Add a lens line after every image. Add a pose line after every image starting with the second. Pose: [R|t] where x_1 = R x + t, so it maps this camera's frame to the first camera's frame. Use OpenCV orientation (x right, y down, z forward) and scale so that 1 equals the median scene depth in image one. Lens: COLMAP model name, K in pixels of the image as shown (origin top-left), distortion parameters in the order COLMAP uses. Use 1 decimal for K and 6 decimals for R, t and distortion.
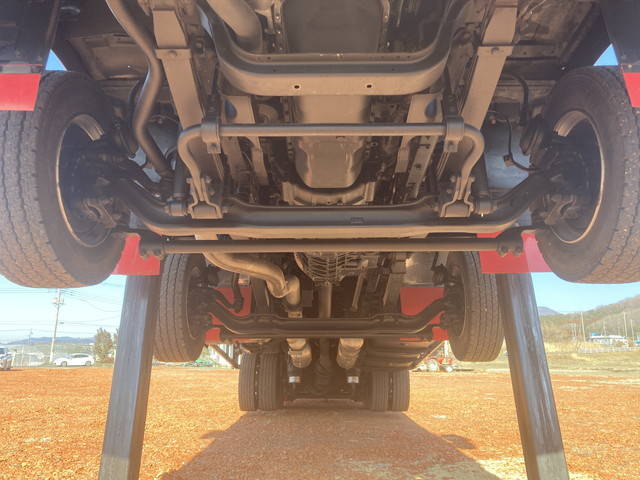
lens RADIAL K [[524.3, 0, 321.7], [0, 524.3, 230.3], [0, 0, 1]] dist [0.030014, -0.031227]
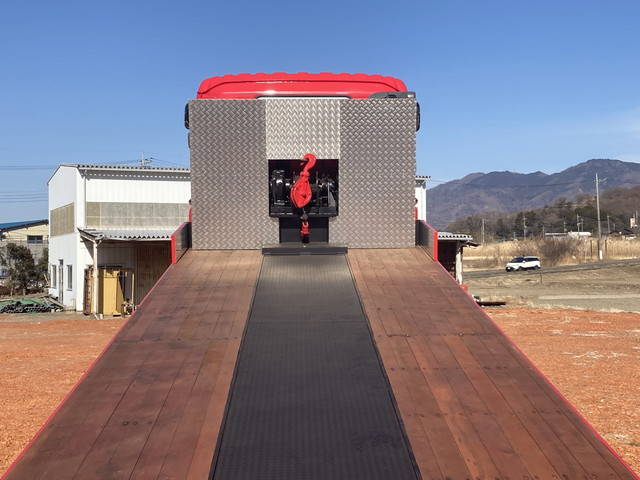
lens RADIAL K [[979.6, 0, 325.2], [0, 979.6, 212.2], [0, 0, 1]] dist [0.056735, 0.000000]
pose [[0.998331, -0.023989, 0.052534, 0.273111], [0.014199, 0.983681, 0.179359, -0.255377], [-0.055980, -0.178314, 0.982380, -0.325792]]
